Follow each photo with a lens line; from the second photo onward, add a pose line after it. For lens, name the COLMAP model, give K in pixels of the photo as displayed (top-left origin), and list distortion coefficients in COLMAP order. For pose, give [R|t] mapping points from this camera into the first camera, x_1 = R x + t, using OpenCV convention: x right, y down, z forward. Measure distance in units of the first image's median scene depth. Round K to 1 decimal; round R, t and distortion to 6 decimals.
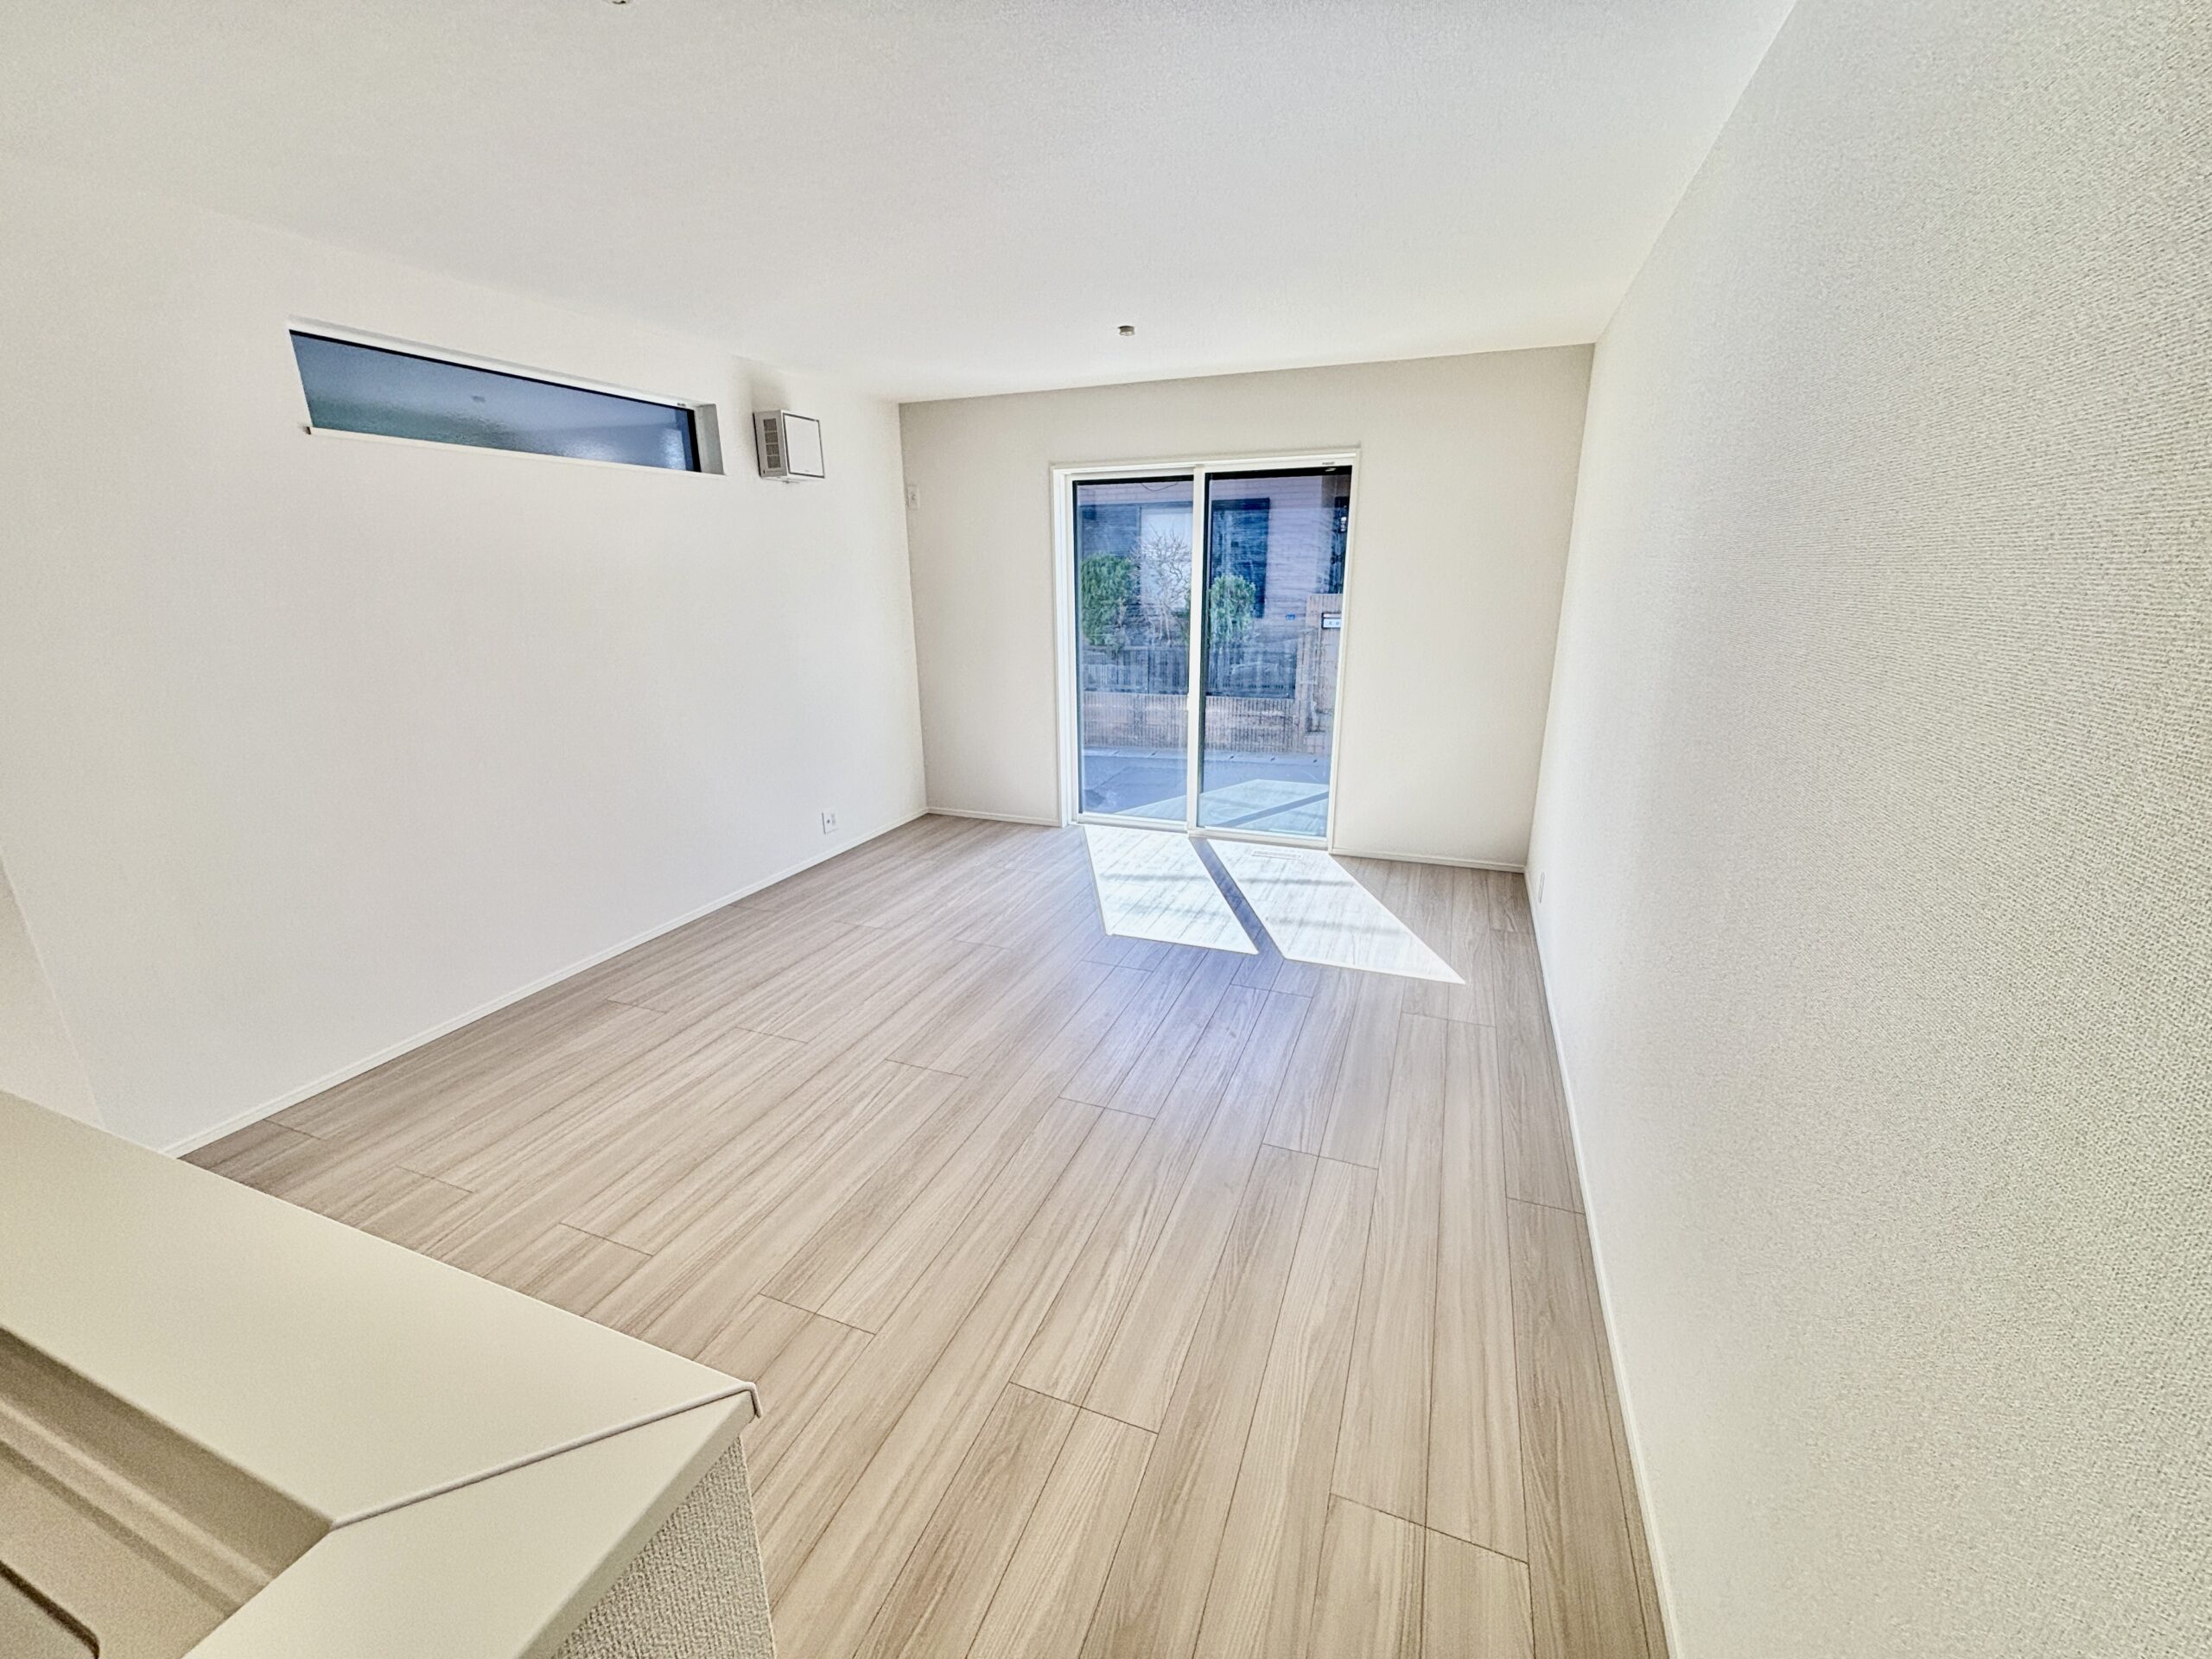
lens RADIAL K [[892.3, 0, 1098.8], [0, 892.3, 838.4], [0, 0, 1]] dist [0.002056, -0.000582]
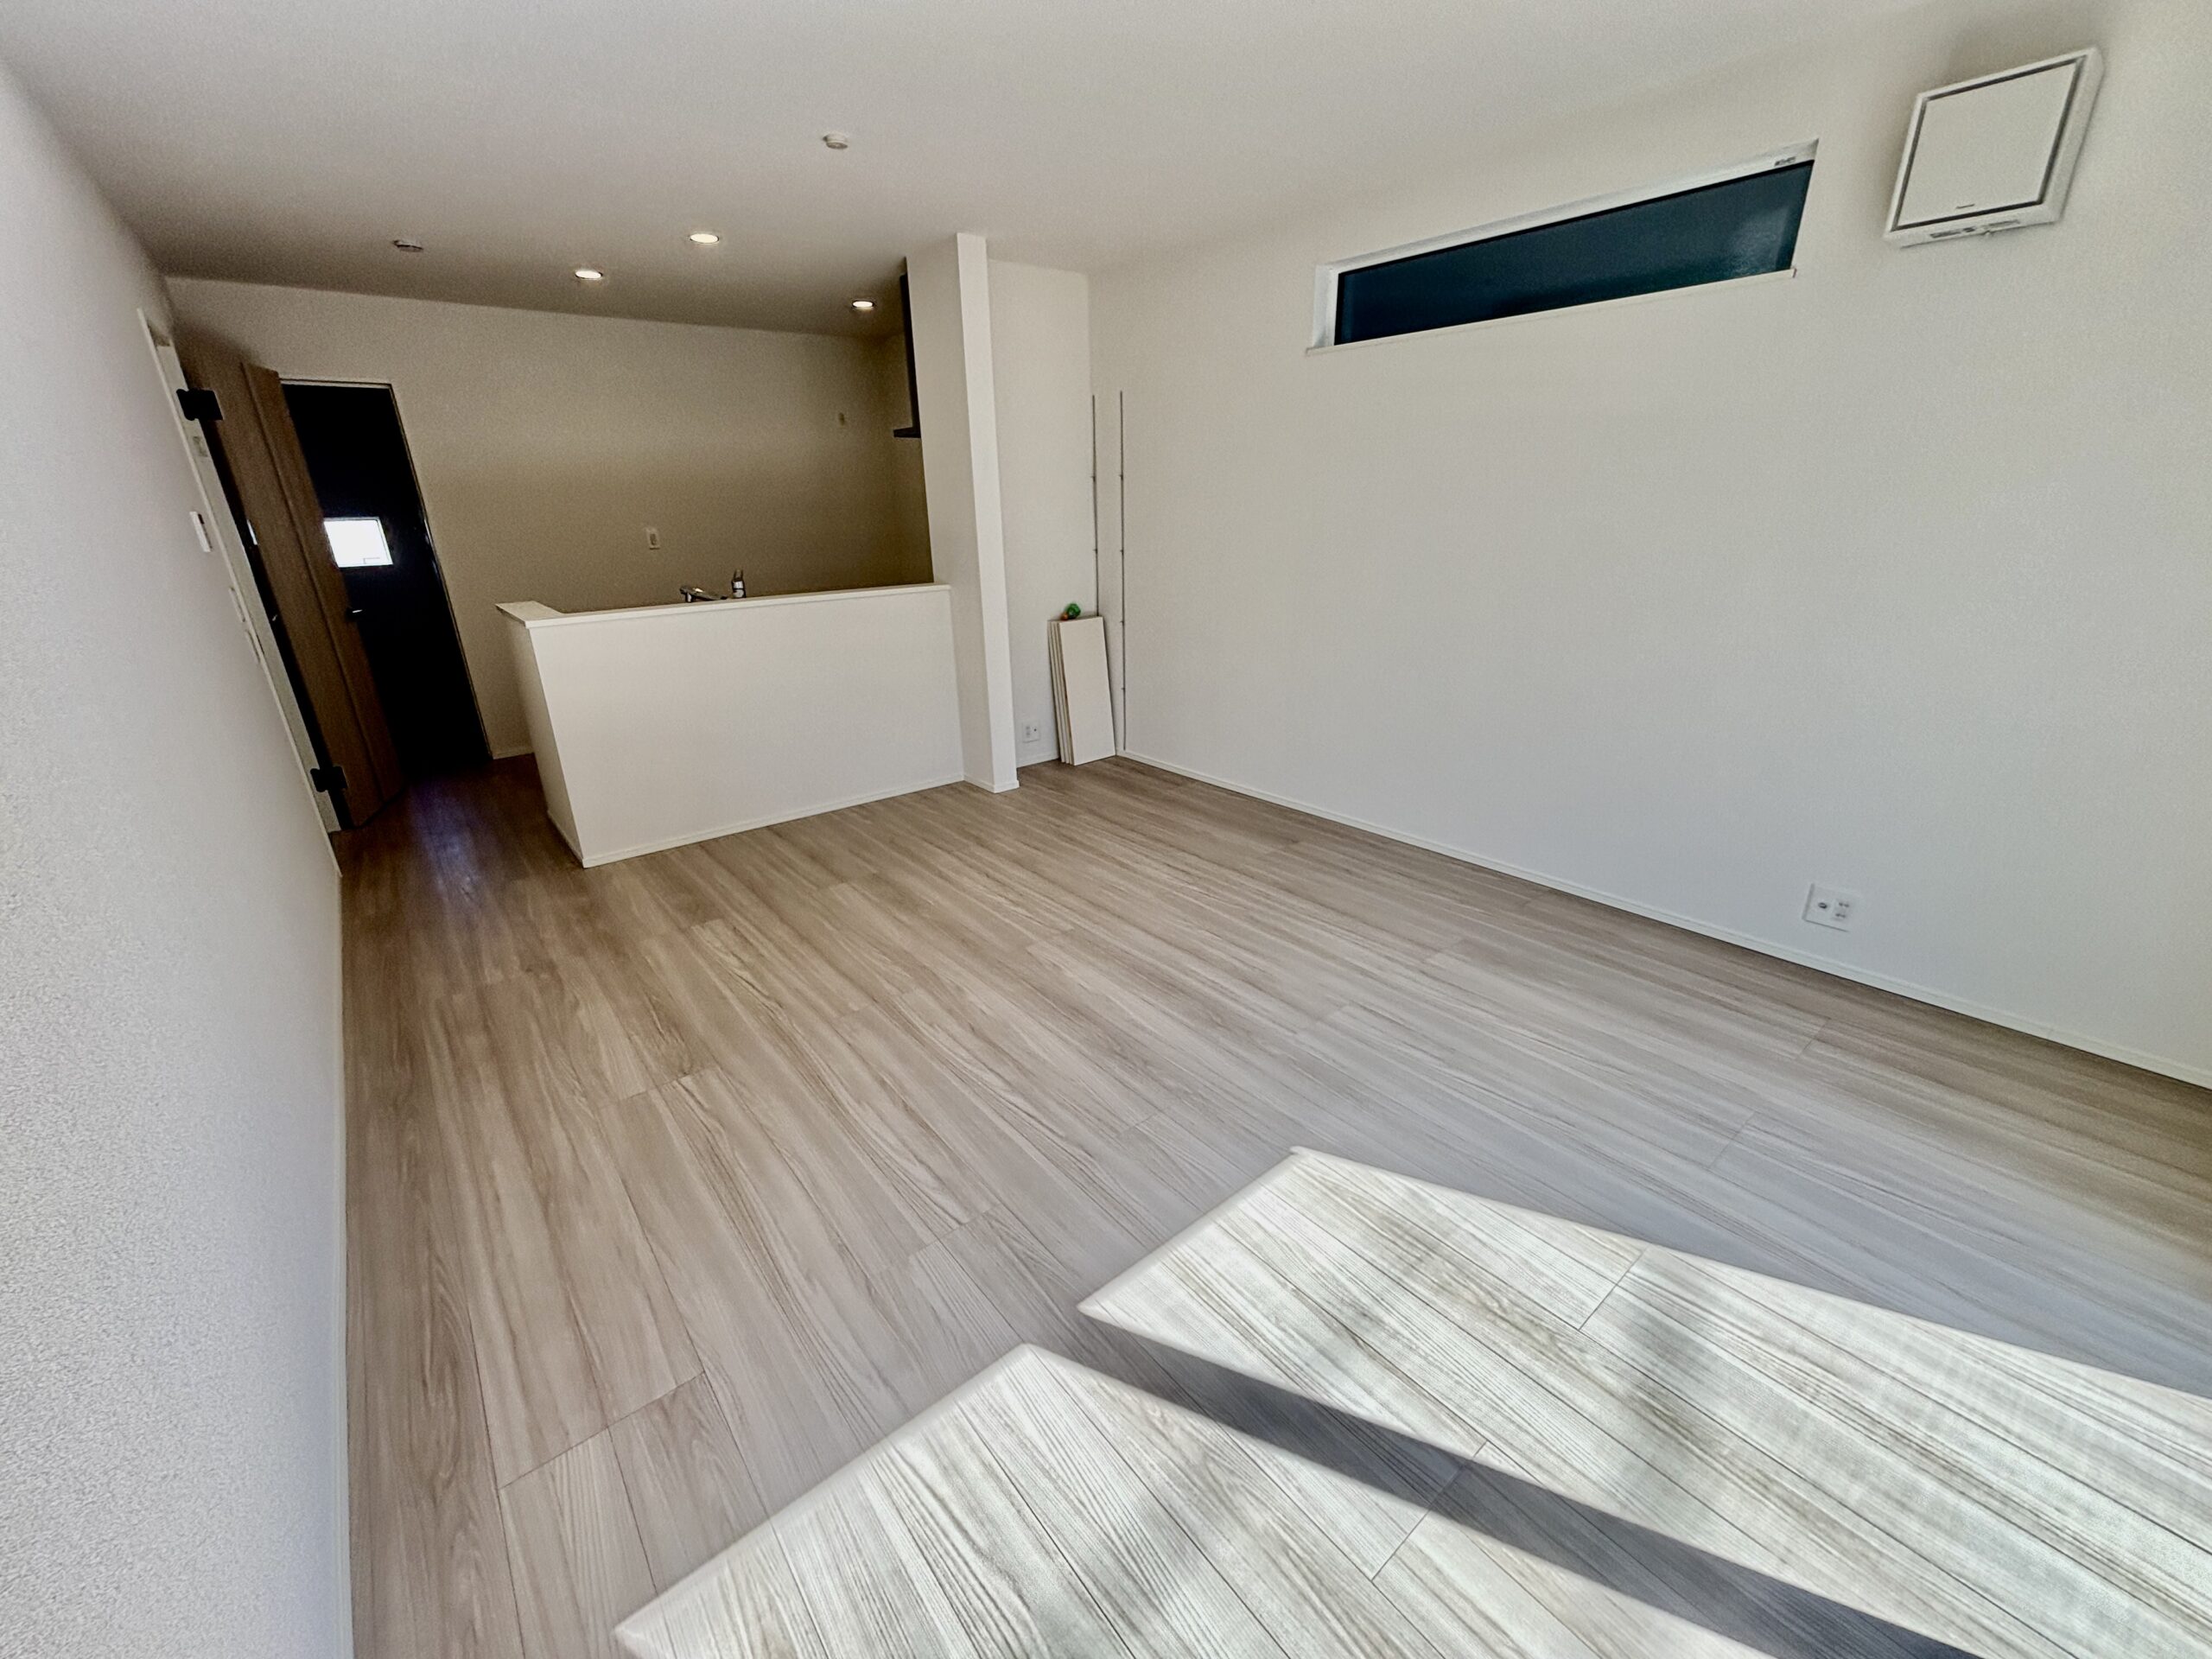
lens RADIAL K [[892.3, 0, 1101.7], [0, 892.3, 830.4], [0, 0, 1]] dist [0.002056, -0.000582]
pose [[-0.493601, 0.325358, -0.806536, 0.459510], [-0.224678, 0.848197, 0.479668, -0.297063], [0.840165, 0.417975, -0.345570, 1.067127]]
